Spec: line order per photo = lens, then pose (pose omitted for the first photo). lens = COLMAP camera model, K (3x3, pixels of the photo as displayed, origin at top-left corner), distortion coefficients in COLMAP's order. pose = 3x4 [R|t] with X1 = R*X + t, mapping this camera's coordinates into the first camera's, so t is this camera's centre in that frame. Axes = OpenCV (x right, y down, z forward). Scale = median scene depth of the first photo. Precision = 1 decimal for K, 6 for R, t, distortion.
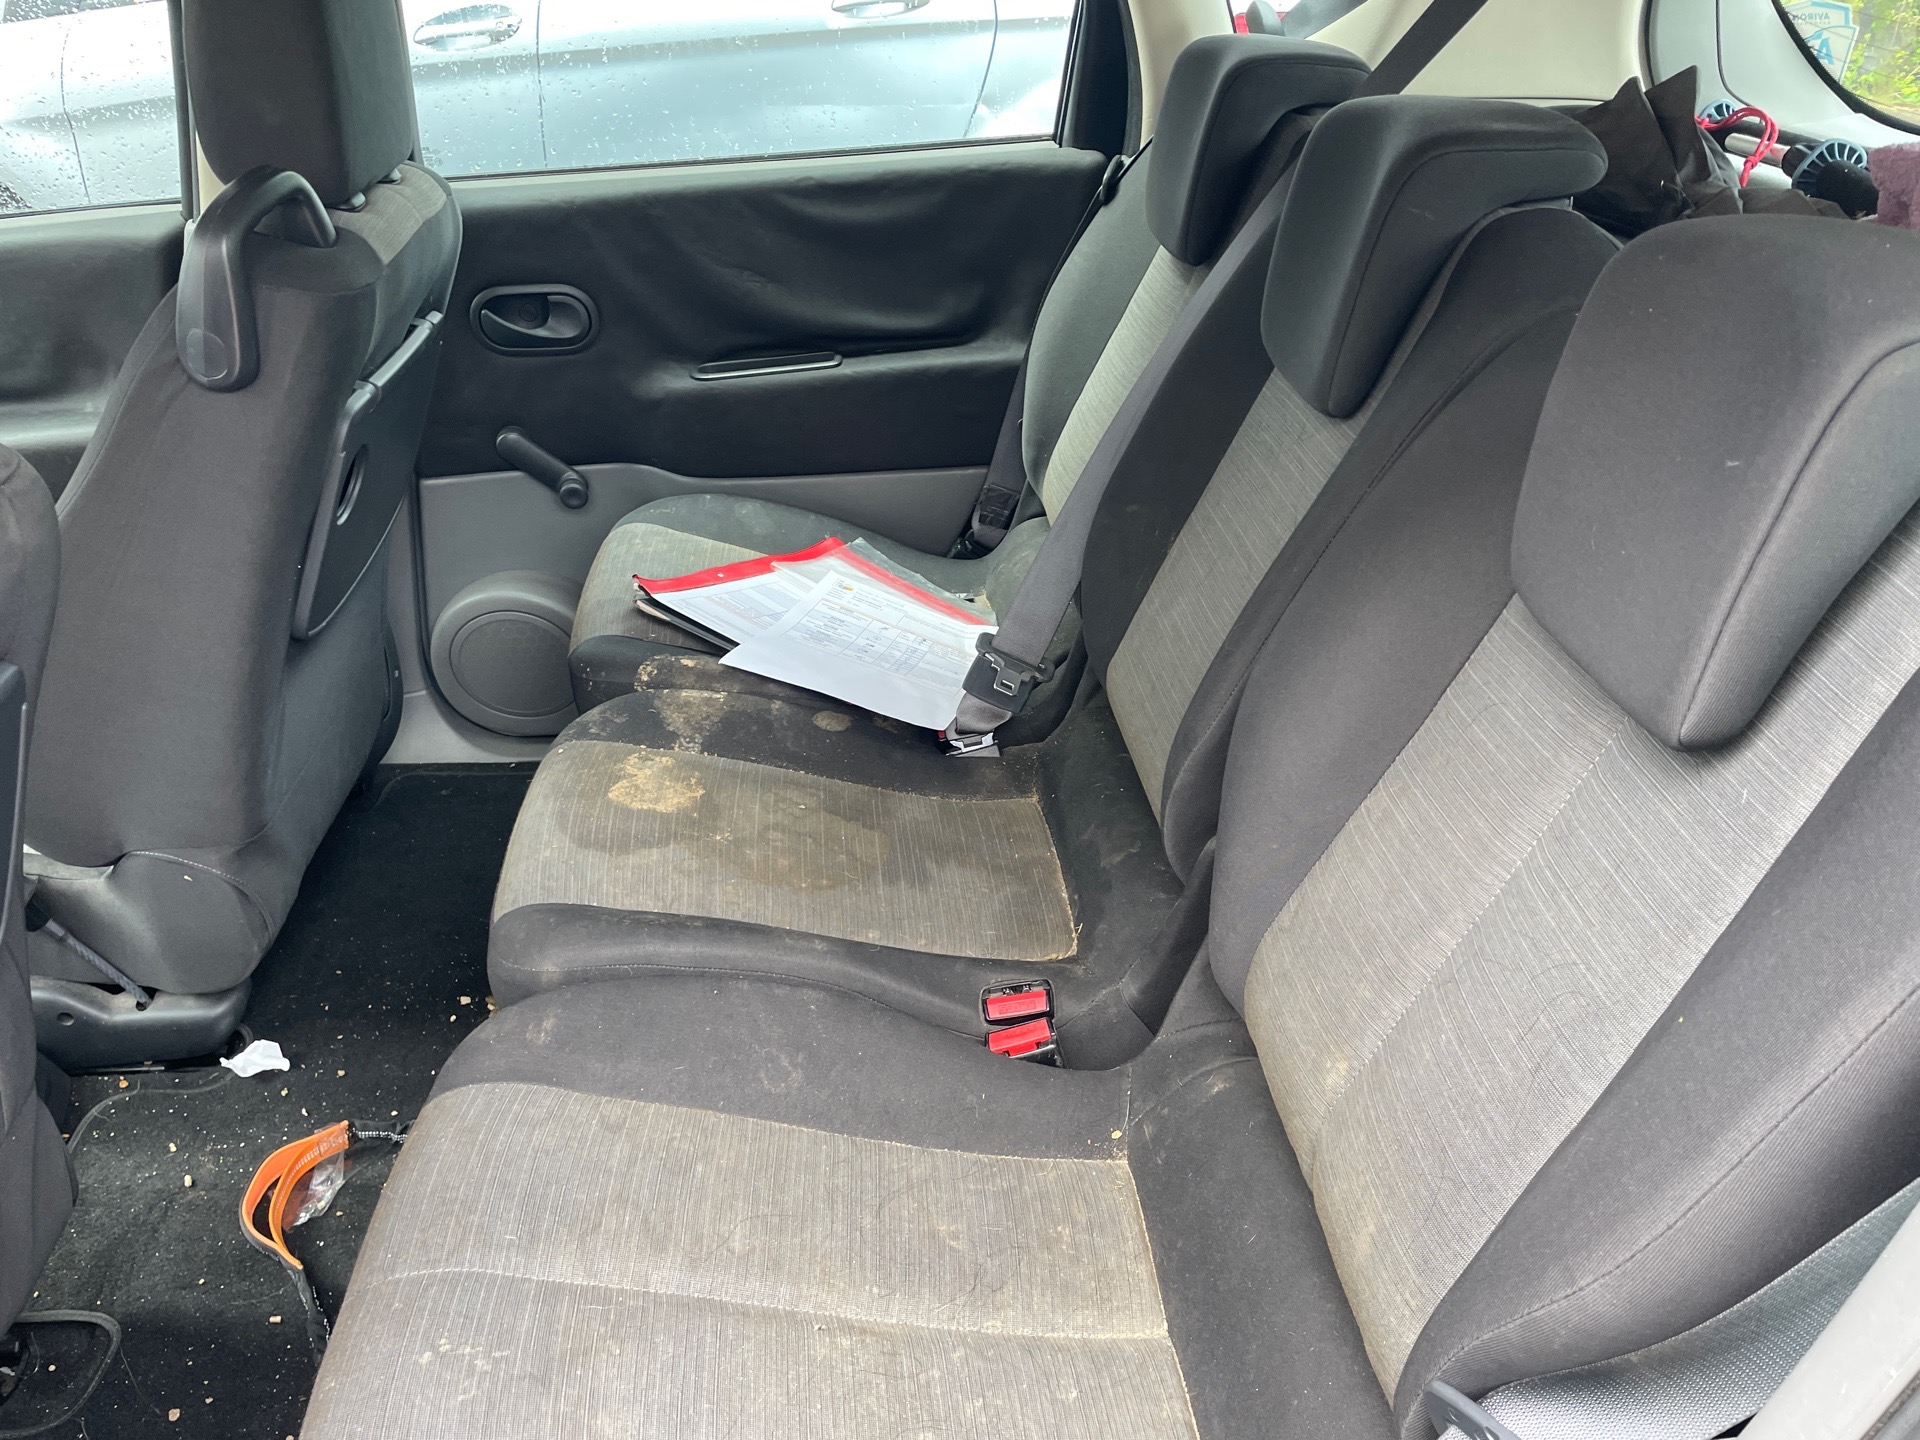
lens RADIAL K [[1450.5, 0, 961.3], [0, 1450.5, 719.0], [0, 0, 1]] dist [0.086586, -0.115075]
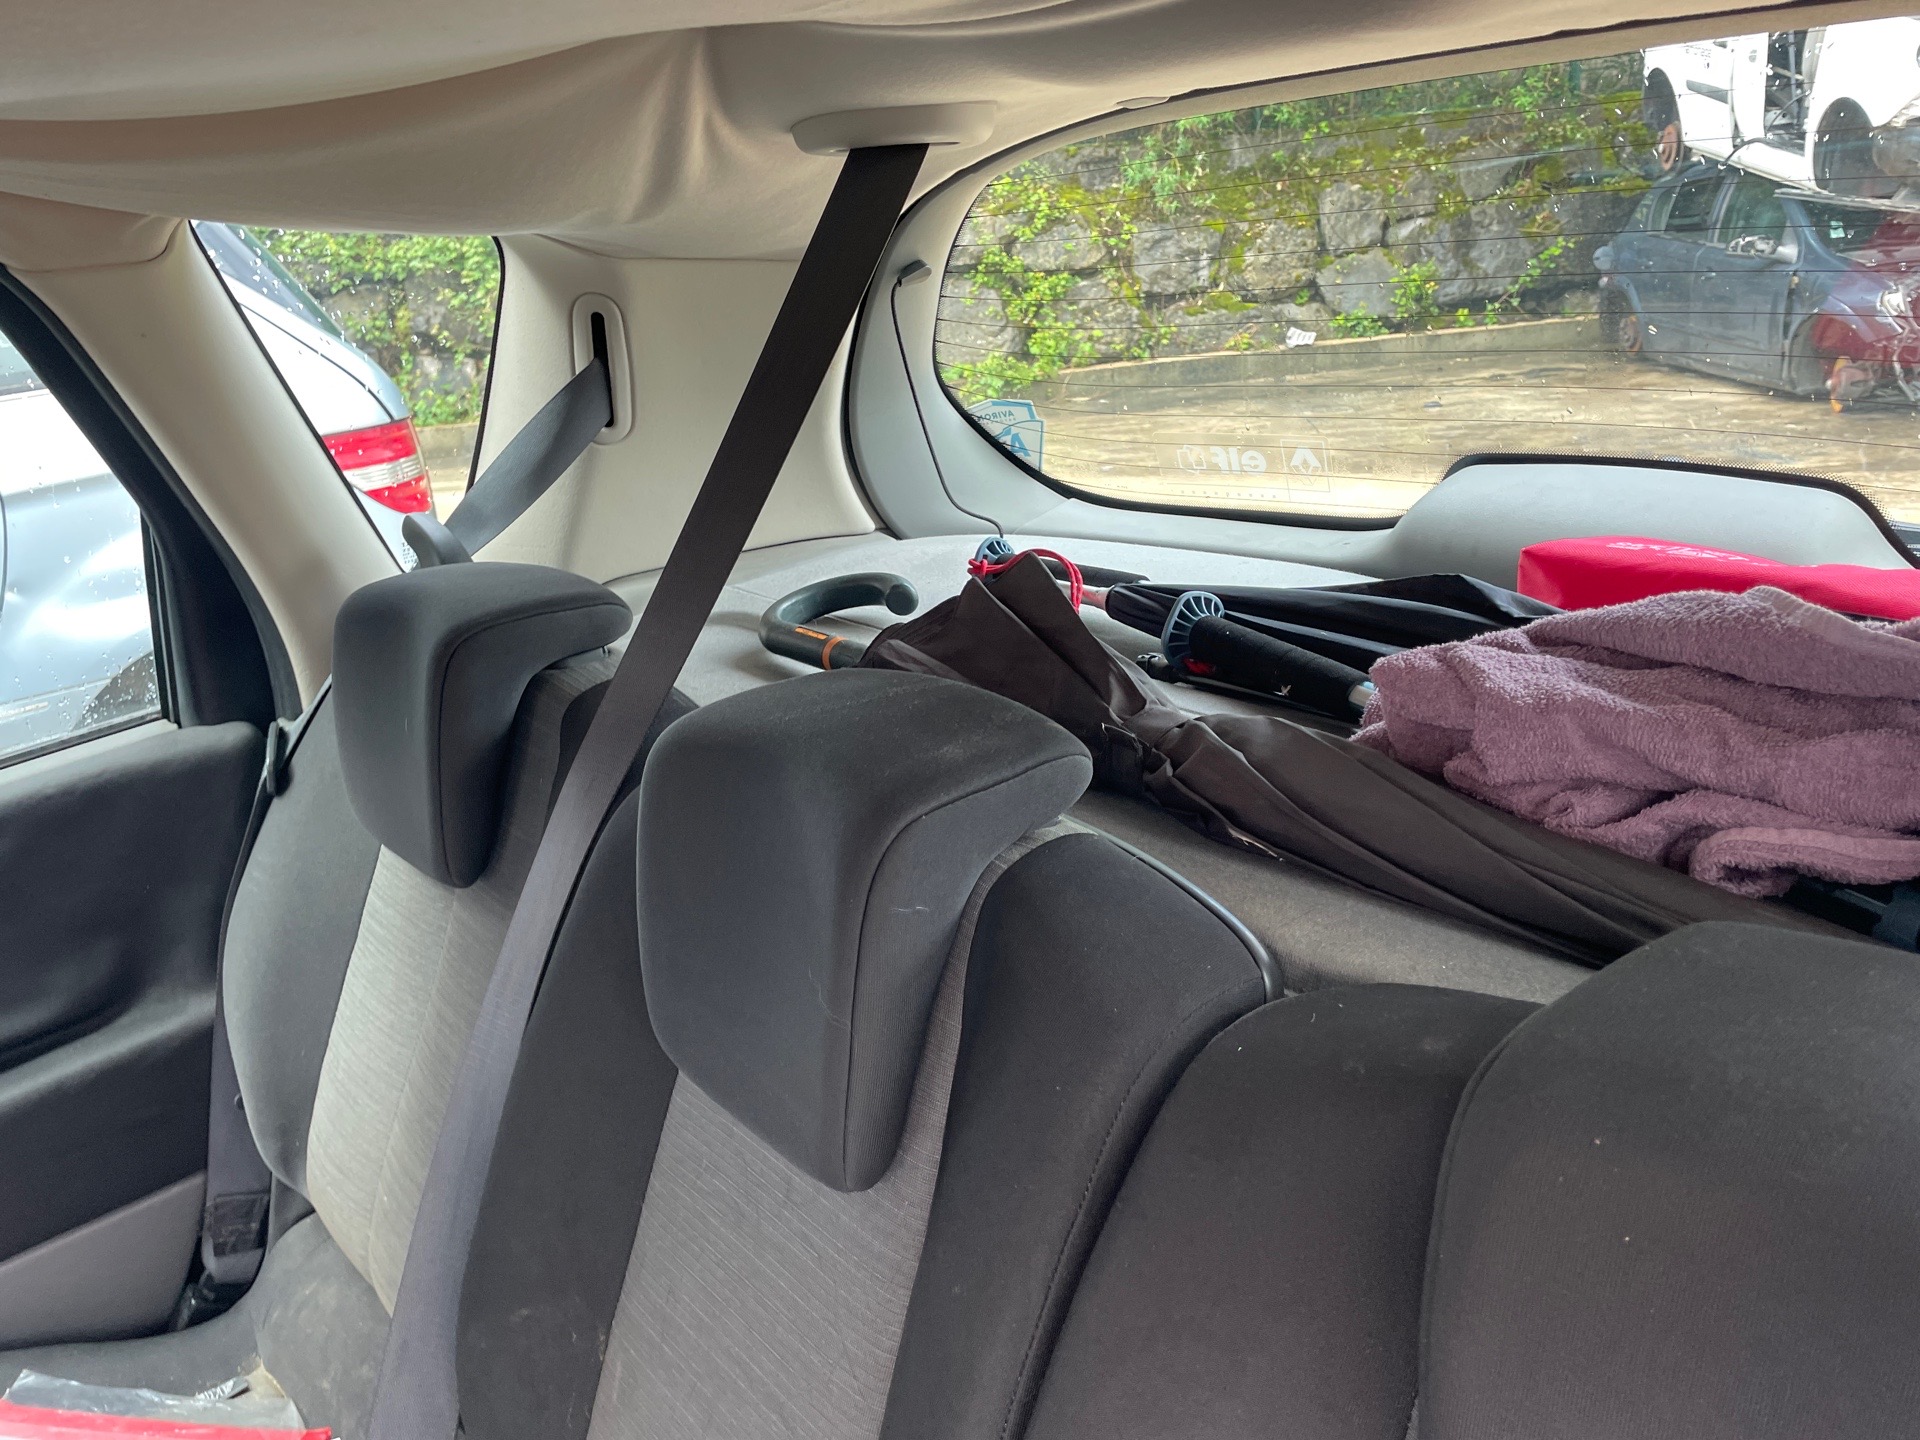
lens RADIAL K [[1450.5, 0, 963.6], [0, 1450.5, 733.1], [0, 0, 1]] dist [0.086586, -0.115075]
pose [[0.815022, -0.268536, 0.513447, 0.010391], [0.362053, 0.927858, -0.089431, -0.193487], [-0.452391, 0.258783, 0.853448, 0.228688]]
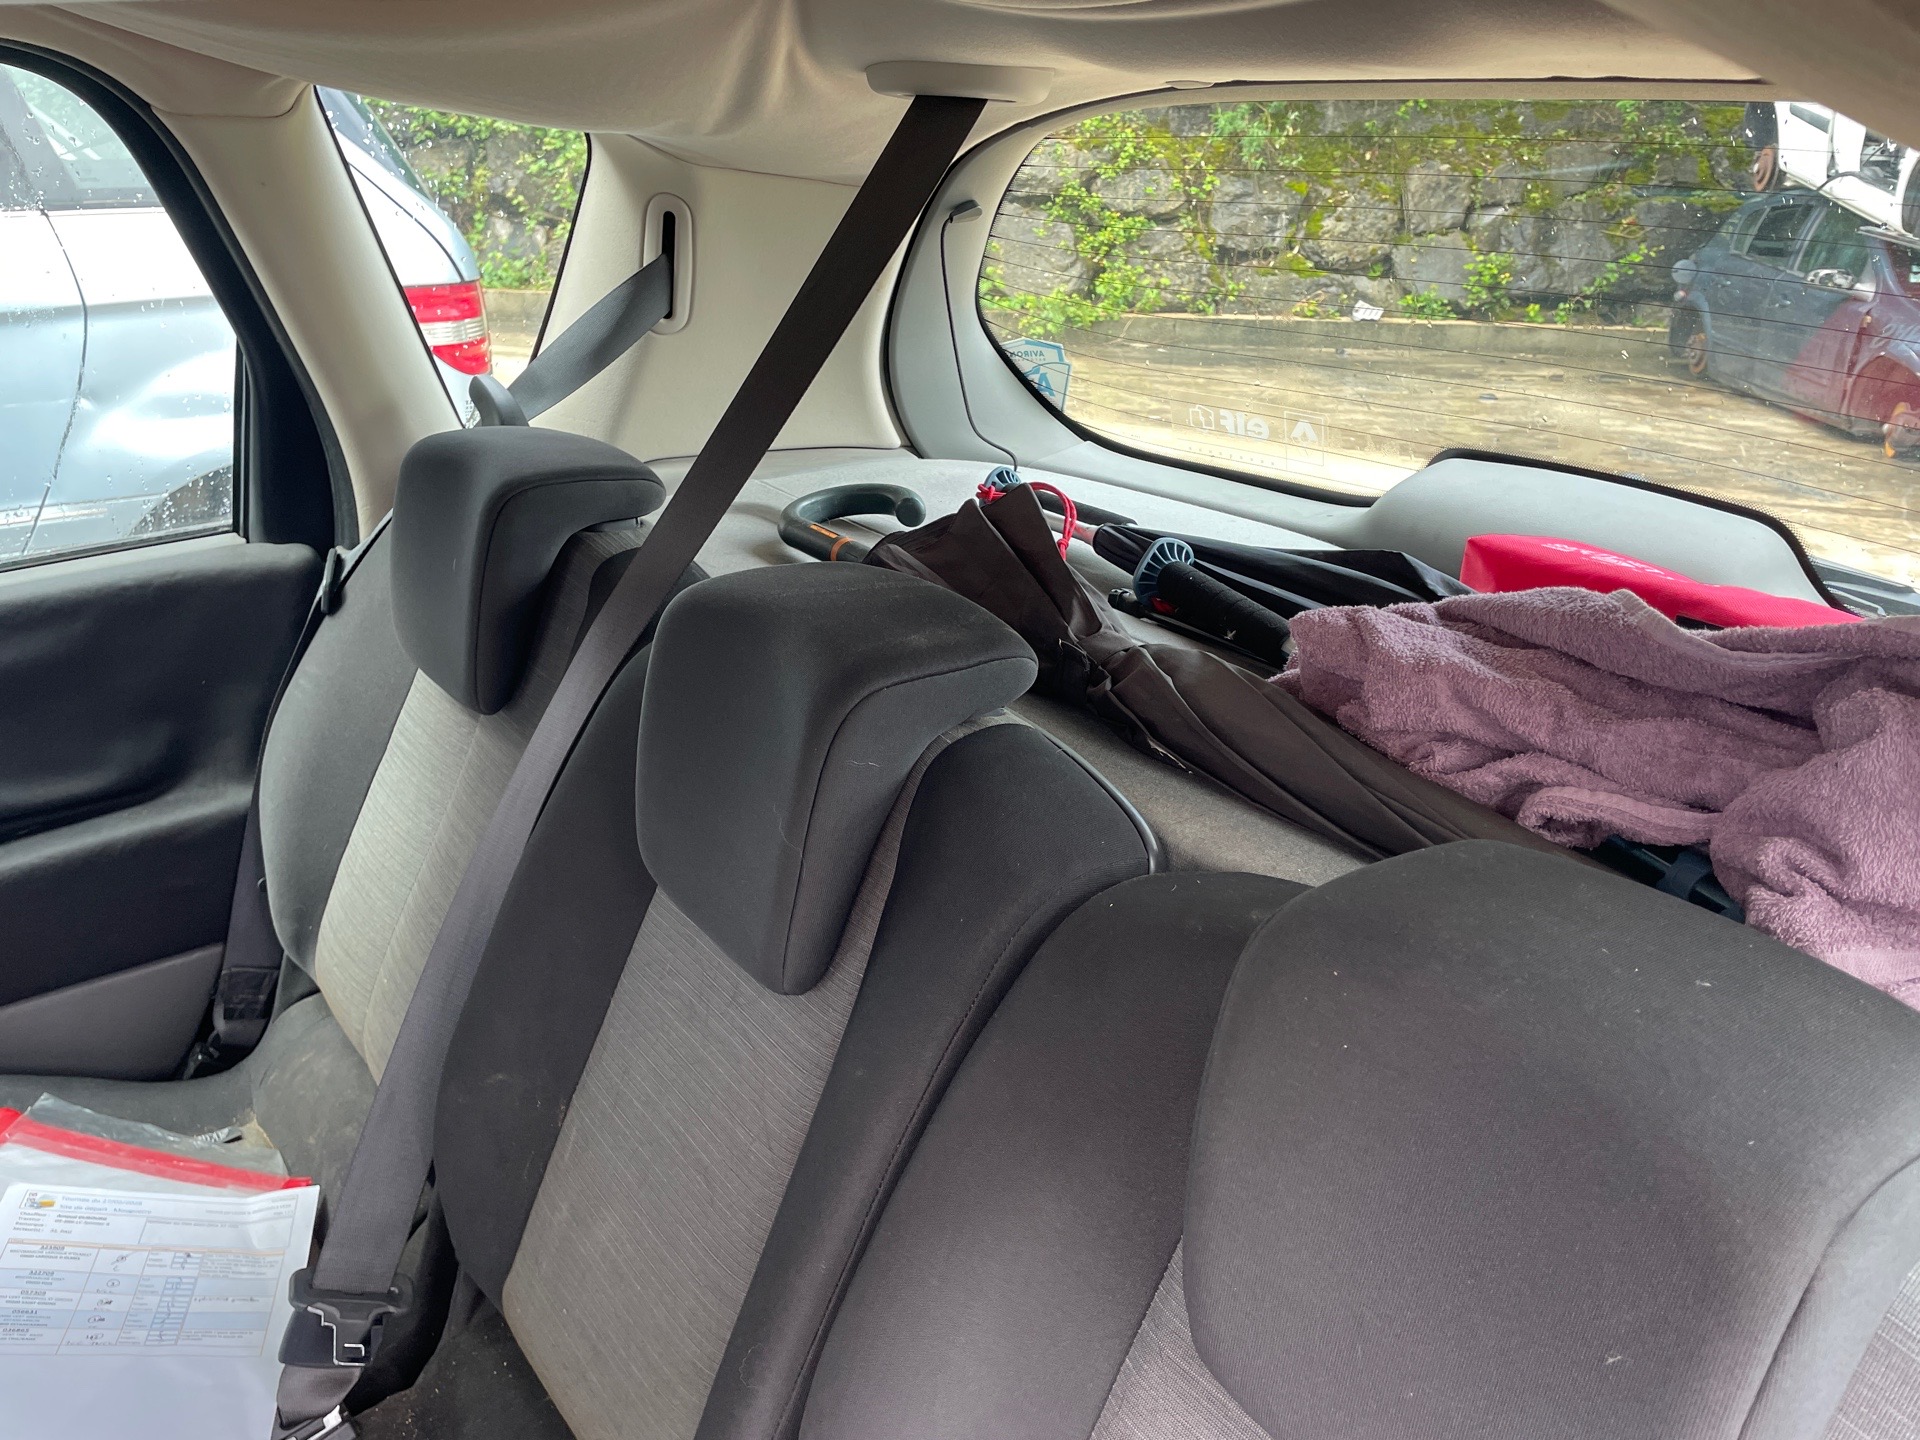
lens RADIAL K [[1450.5, 0, 951.1], [0, 1450.5, 718.2], [0, 0, 1]] dist [0.086586, -0.115075]
pose [[0.854255, -0.175806, 0.489224, -0.013009], [0.233455, 0.970584, -0.058861, -0.171580], [-0.464485, 0.164494, 0.870170, 0.164889]]
